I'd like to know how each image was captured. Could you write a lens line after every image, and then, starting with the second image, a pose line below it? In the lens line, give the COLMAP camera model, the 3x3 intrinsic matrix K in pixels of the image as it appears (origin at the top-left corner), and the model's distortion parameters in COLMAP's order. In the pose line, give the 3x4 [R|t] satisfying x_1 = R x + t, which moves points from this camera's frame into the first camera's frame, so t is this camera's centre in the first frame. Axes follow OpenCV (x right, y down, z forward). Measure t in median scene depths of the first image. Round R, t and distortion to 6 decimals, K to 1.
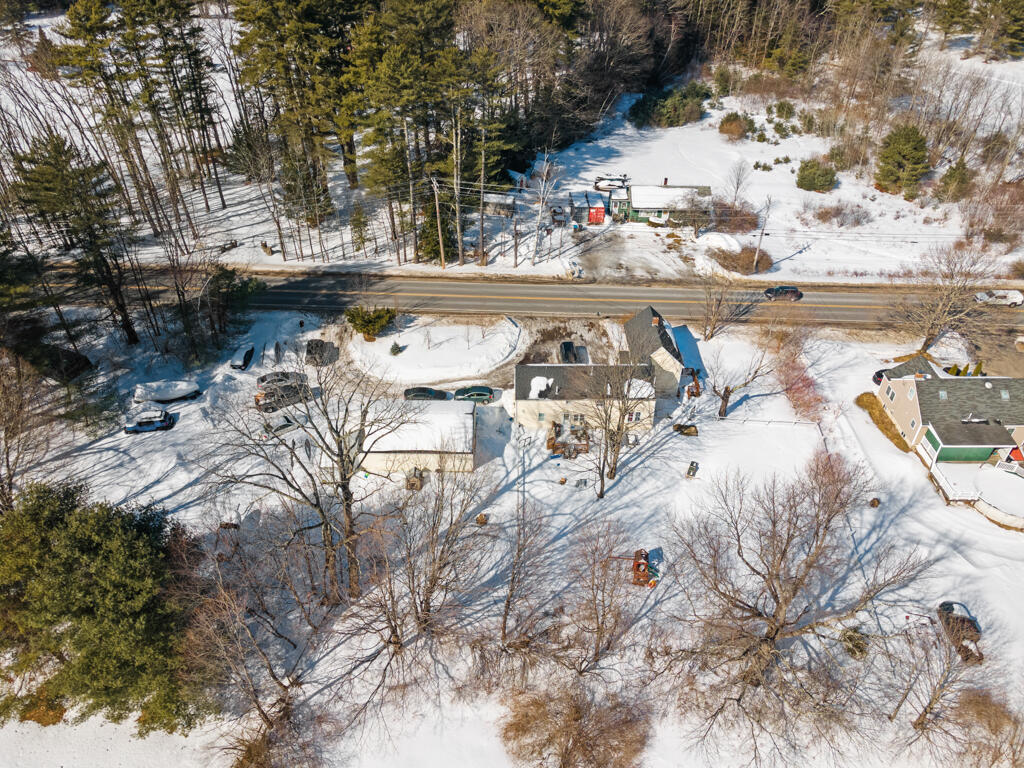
lens RADIAL K [[746.8, 0, 503.6], [0, 746.8, 389.0], [0, 0, 1]] dist [0.044529, -0.000677]
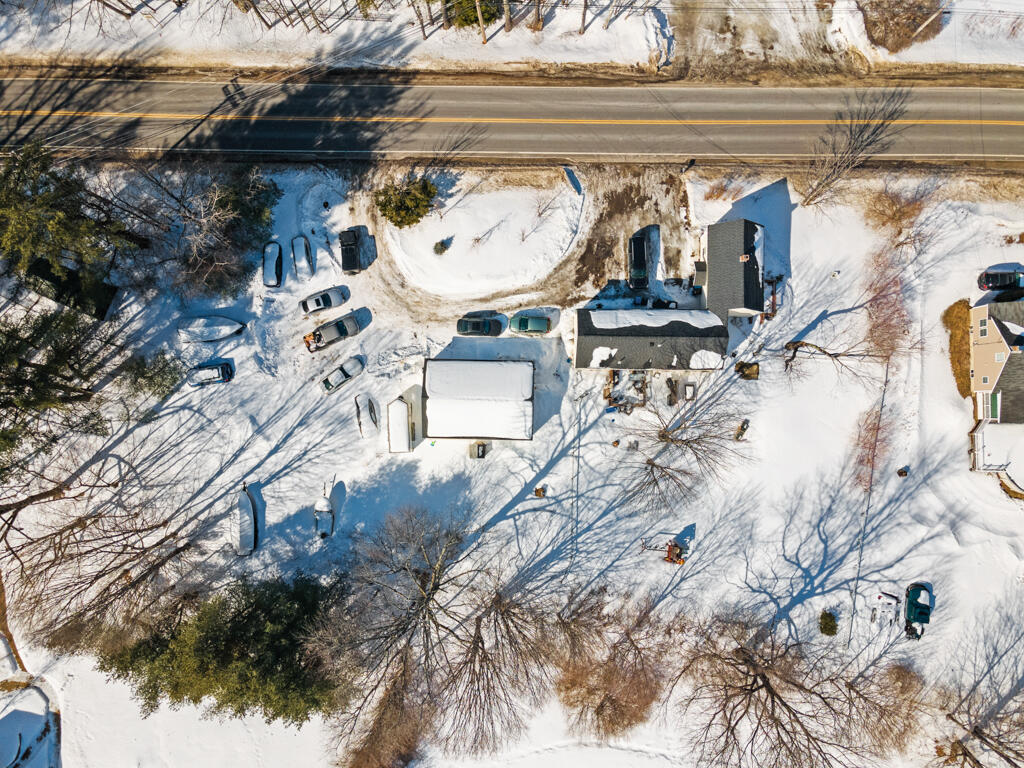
lens RADIAL K [[746.8, 0, 503.6], [0, 746.8, 389.0], [0, 0, 1]] dist [0.044529, -0.000677]
pose [[0.999650, 0.014358, -0.022229, -0.057595], [0.007960, 0.637965, 0.770024, -0.742074], [0.025237, -0.769932, 0.637627, 0.373596]]
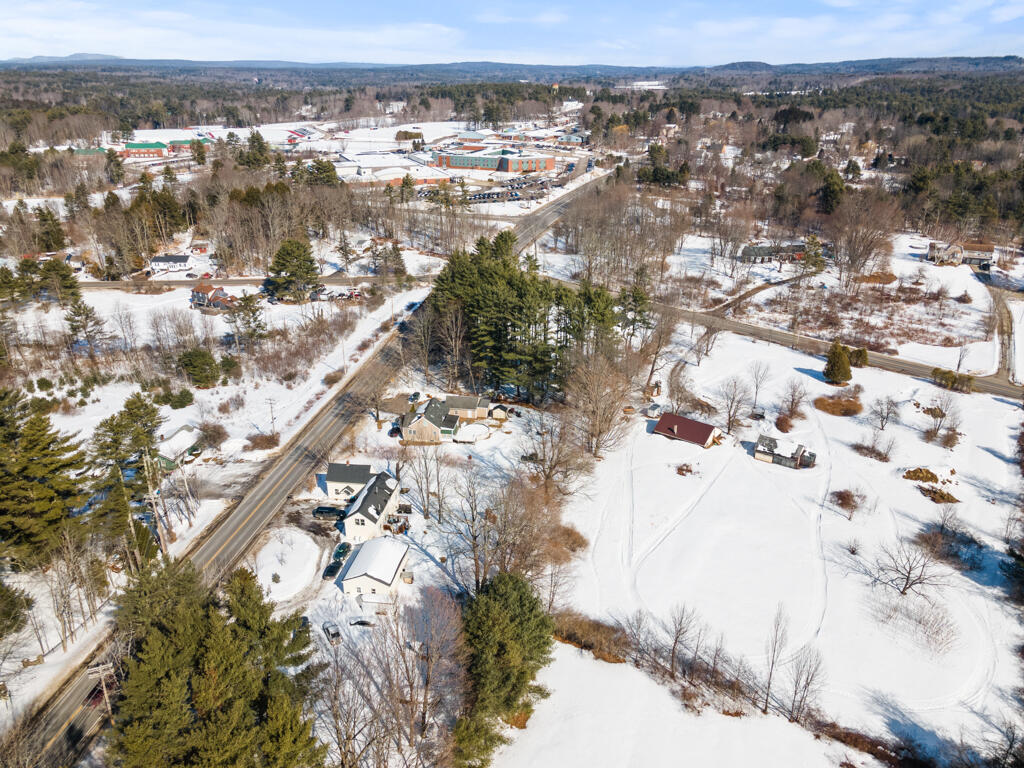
lens RADIAL K [[746.8, 0, 503.6], [0, 746.8, 389.0], [0, 0, 1]] dist [0.044529, -0.000677]
pose [[0.157570, -0.400186, 0.902786, -1.417626], [0.612672, 0.756600, 0.228451, -0.449334], [-0.774470, 0.517115, 0.364400, -0.014111]]
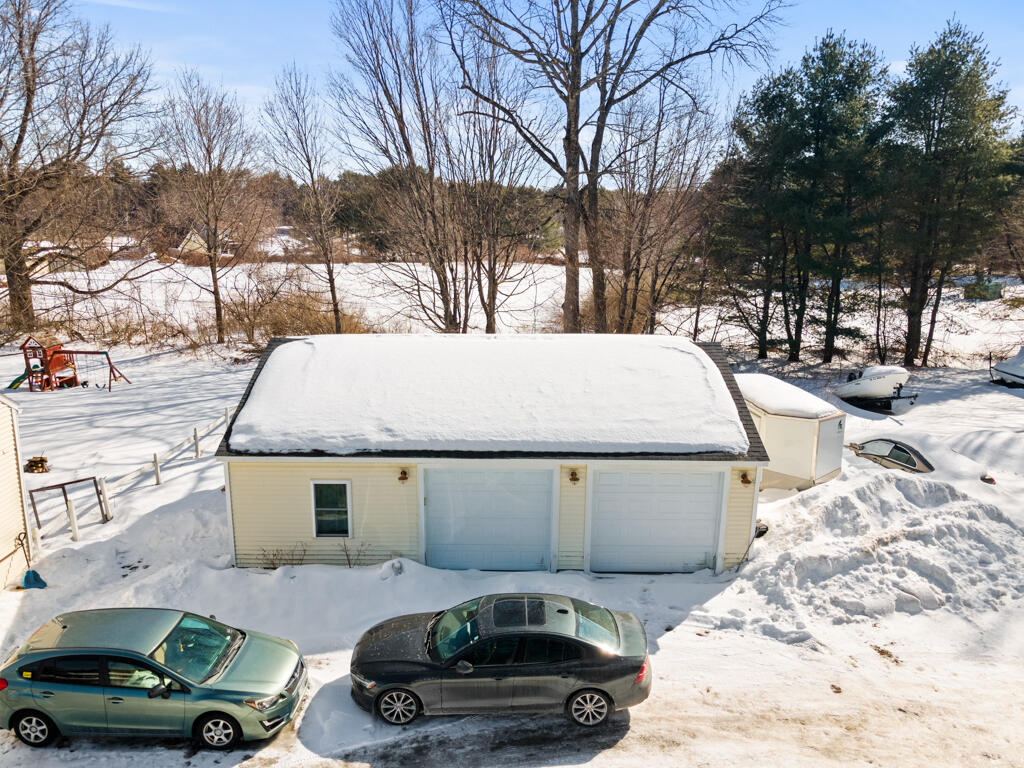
lens RADIAL K [[746.8, 0, 503.6], [0, 746.8, 389.0], [0, 0, 1]] dist [0.044529, -0.000677]
pose [[-0.999711, -0.015441, -0.018421, -0.112687], [-0.024003, 0.601262, 0.798691, -0.156838], [-0.001257, 0.798903, -0.601459, 1.160156]]
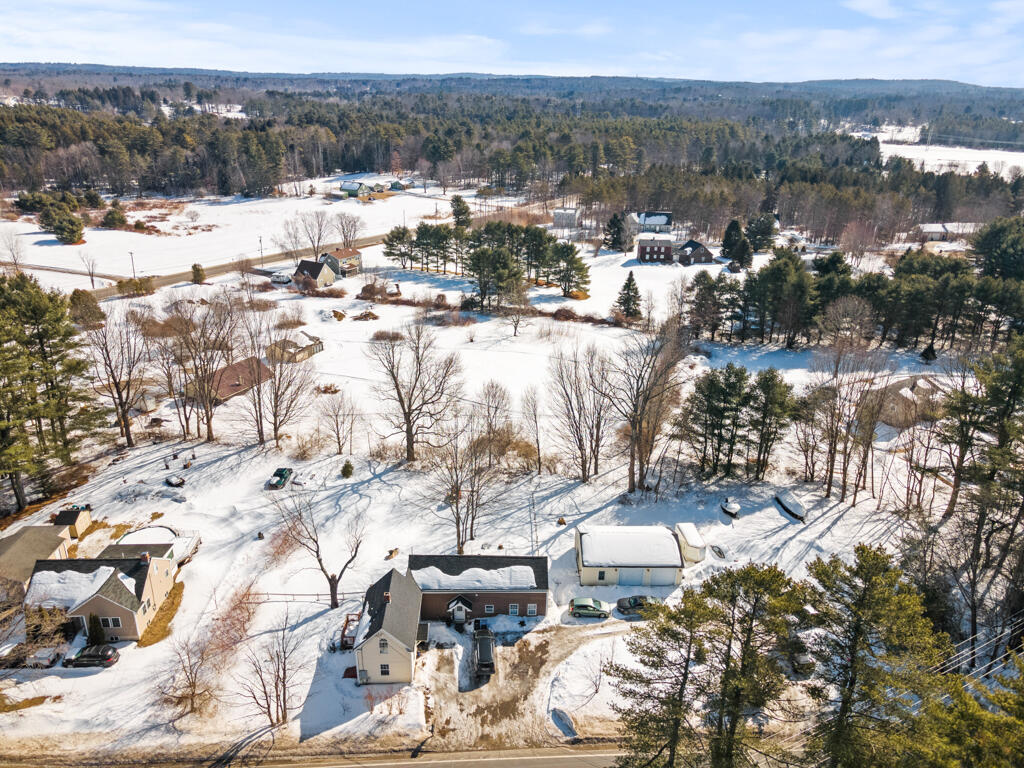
lens RADIAL K [[746.8, 0, 503.6], [0, 746.8, 389.0], [0, 0, 1]] dist [0.044529, -0.000677]
pose [[-0.999505, -0.015635, -0.027303, 0.111544], [-0.031462, 0.491447, 0.870339, -1.068078], [-0.000190, 0.870767, -0.491696, 1.367116]]
